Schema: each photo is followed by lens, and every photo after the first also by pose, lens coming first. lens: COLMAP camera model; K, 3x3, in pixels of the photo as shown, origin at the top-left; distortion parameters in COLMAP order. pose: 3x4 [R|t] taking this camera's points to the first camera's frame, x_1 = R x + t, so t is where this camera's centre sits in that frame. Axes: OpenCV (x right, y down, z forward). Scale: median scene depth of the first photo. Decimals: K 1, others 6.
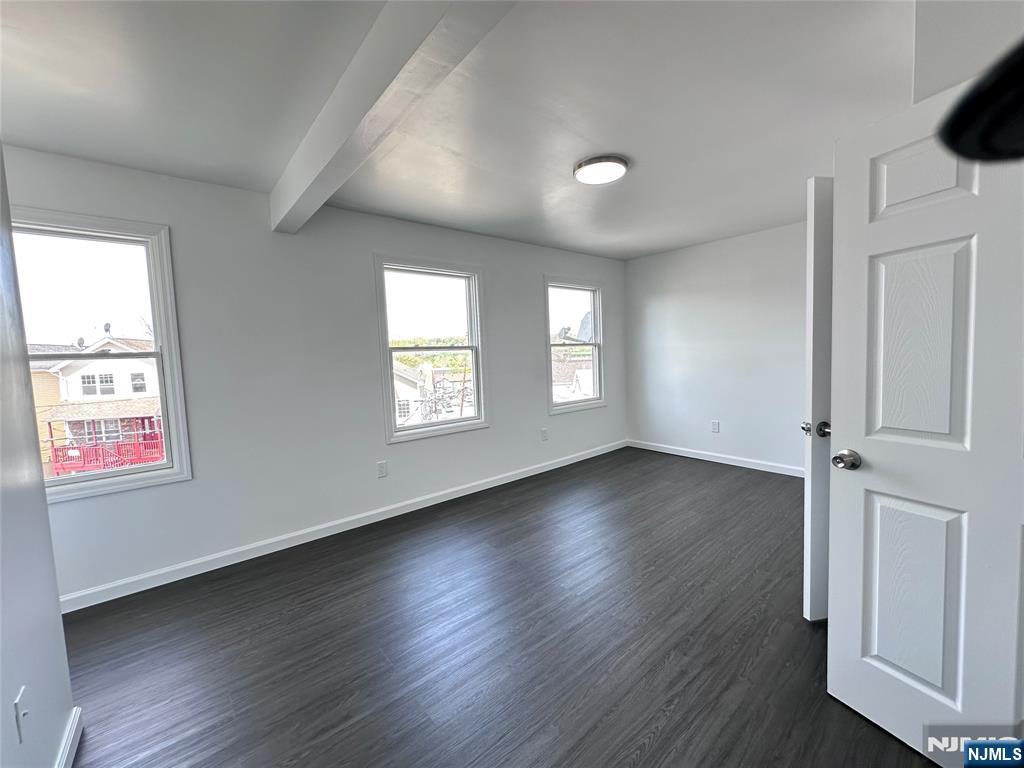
lens RADIAL K [[410.7, 0, 512.8], [0, 410.7, 389.1], [0, 0, 1]] dist [-0.003819, -0.000108]
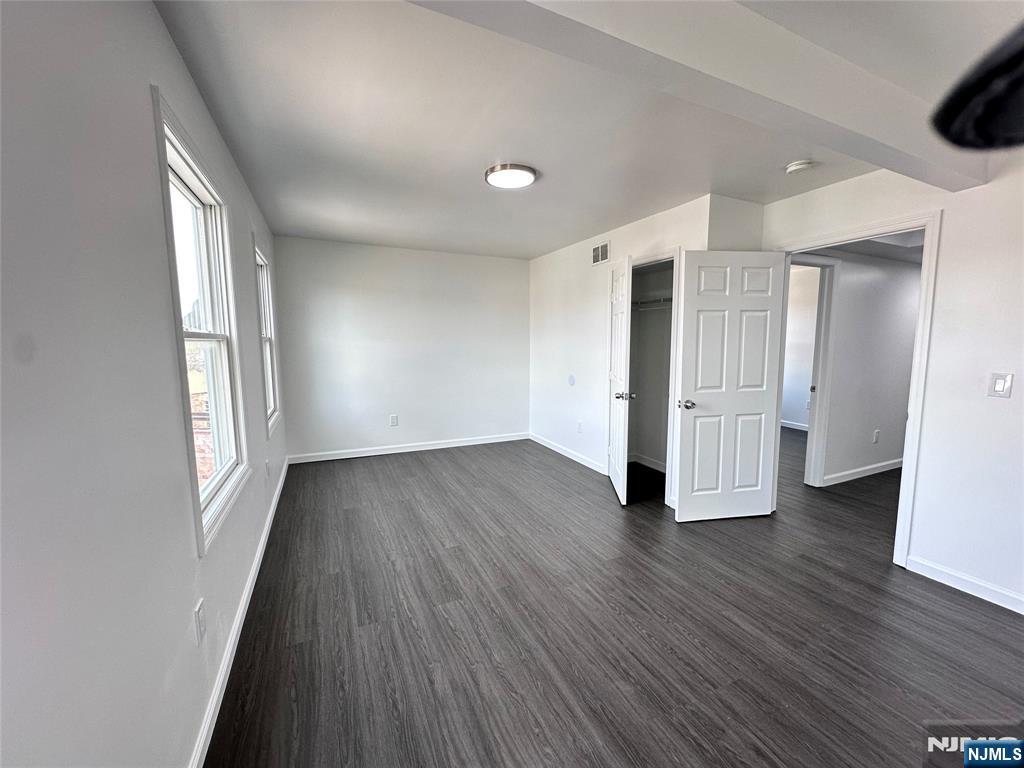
lens RADIAL K [[410.7, 0, 511.6], [0, 410.7, 387.7], [0, 0, 1]] dist [-0.003819, -0.000108]
pose [[0.256313, -0.072738, 0.963853, -0.652139], [0.072972, 0.995775, 0.055741, -0.043896], [-0.963836, 0.056047, 0.260537, 0.596532]]
